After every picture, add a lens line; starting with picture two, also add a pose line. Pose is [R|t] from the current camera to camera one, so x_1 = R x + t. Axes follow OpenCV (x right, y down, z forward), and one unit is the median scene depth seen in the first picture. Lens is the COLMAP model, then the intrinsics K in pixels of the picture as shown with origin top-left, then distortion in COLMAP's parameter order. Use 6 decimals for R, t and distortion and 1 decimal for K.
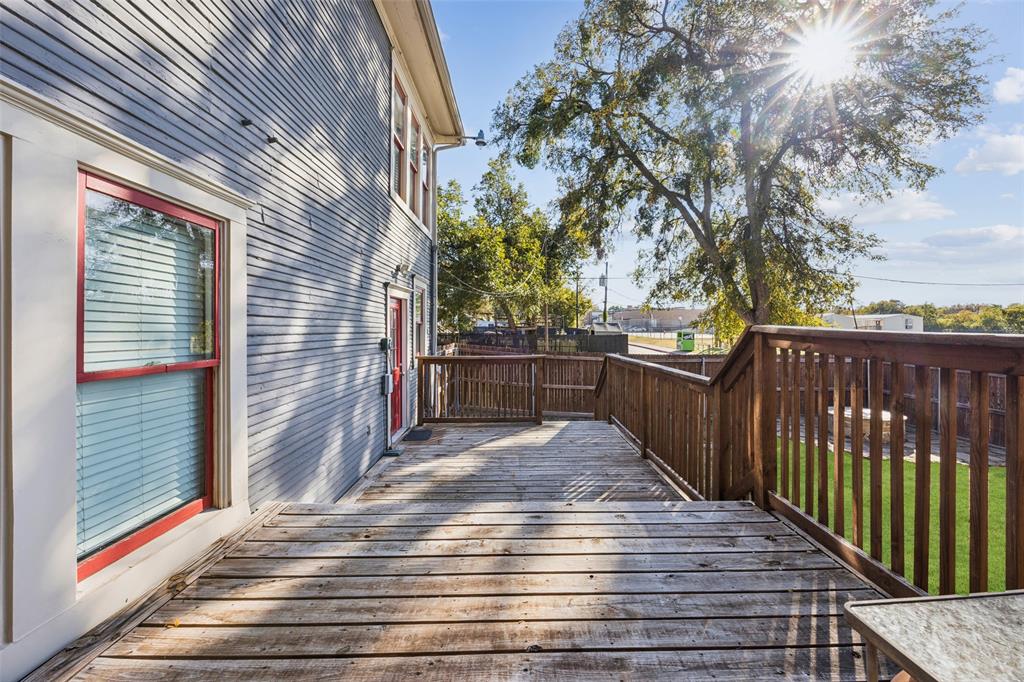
lens RADIAL K [[394.0, 0, 531.5], [0, 394.0, 324.5], [0, 0, 1]] dist [-0.008092, -0.000066]
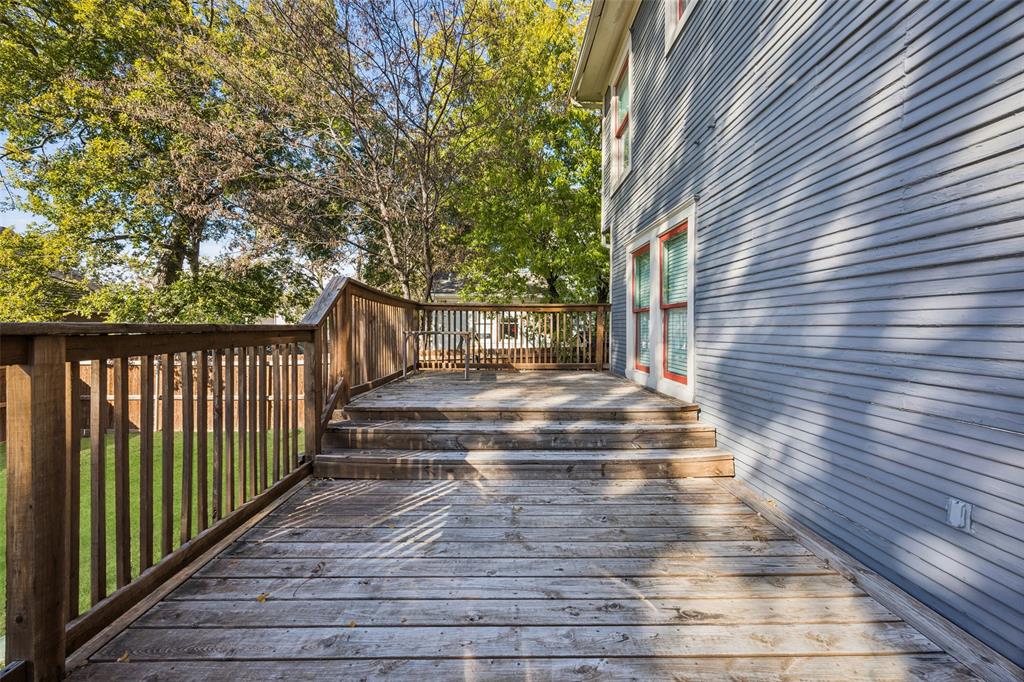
lens RADIAL K [[394.0, 0, 510.6], [0, 394.0, 334.1], [0, 0, 1]] dist [-0.008092, -0.000066]
pose [[-0.999983, -0.000336, 0.005839, -0.007458], [-0.000314, 0.999993, 0.003808, 0.039450], [-0.005840, 0.003806, -0.999976, 0.478830]]
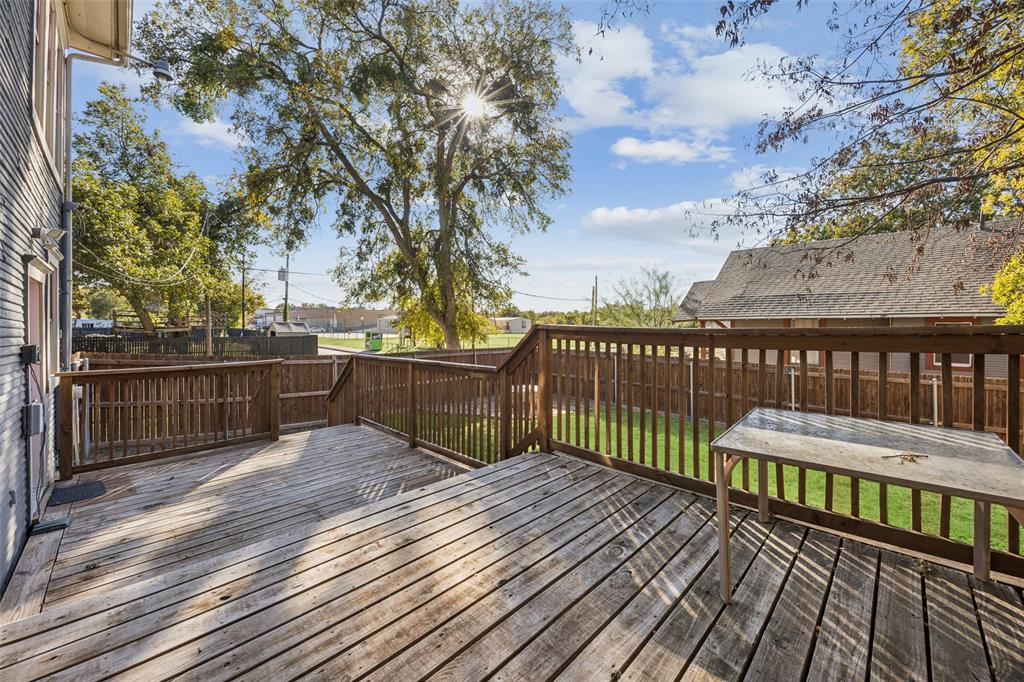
lens RADIAL K [[394.0, 0, 522.4], [0, 394.0, 325.3], [0, 0, 1]] dist [-0.008092, -0.000066]
pose [[0.710782, -0.001794, 0.703410, -0.096634], [0.000092, 0.999997, 0.002457, 0.000471], [-0.703412, -0.001681, 0.710780, 0.007793]]
